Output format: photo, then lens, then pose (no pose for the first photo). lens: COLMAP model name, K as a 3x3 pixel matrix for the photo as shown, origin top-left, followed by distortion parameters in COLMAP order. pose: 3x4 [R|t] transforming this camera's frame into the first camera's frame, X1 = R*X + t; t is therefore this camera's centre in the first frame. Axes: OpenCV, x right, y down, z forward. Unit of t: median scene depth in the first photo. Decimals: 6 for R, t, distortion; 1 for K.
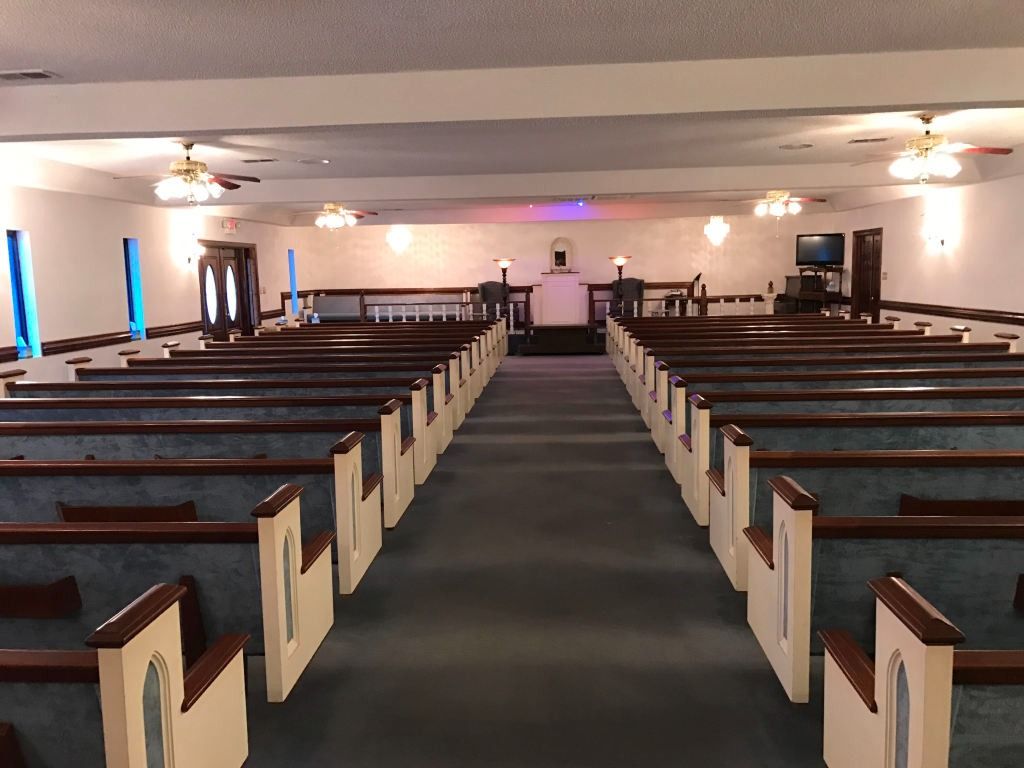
lens RADIAL K [[839.5, 0, 479.3], [0, 839.5, 383.5], [0, 0, 1]] dist [0.056418, -0.128235]
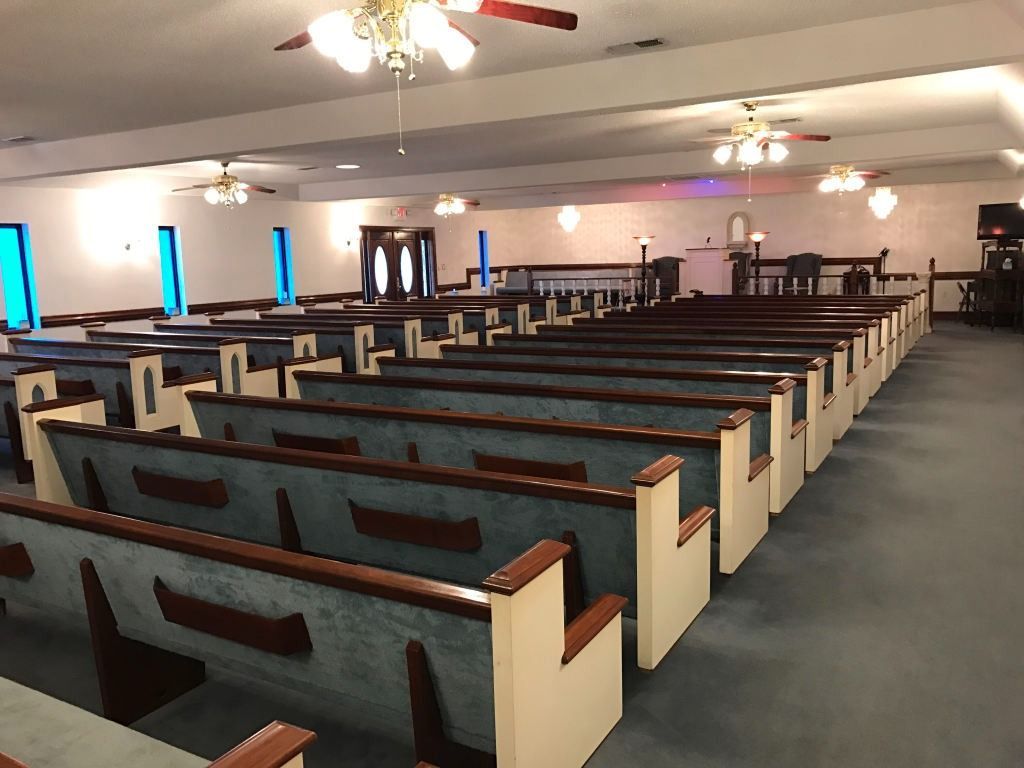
lens RADIAL K [[839.5, 0, 479.3], [0, 839.5, 383.5], [0, 0, 1]] dist [0.056418, -0.128235]
pose [[0.898412, 0.063070, -0.434602, 0.288727], [-0.048751, 0.997840, 0.044030, -0.002044], [0.436440, -0.018370, 0.899546, -0.030355]]
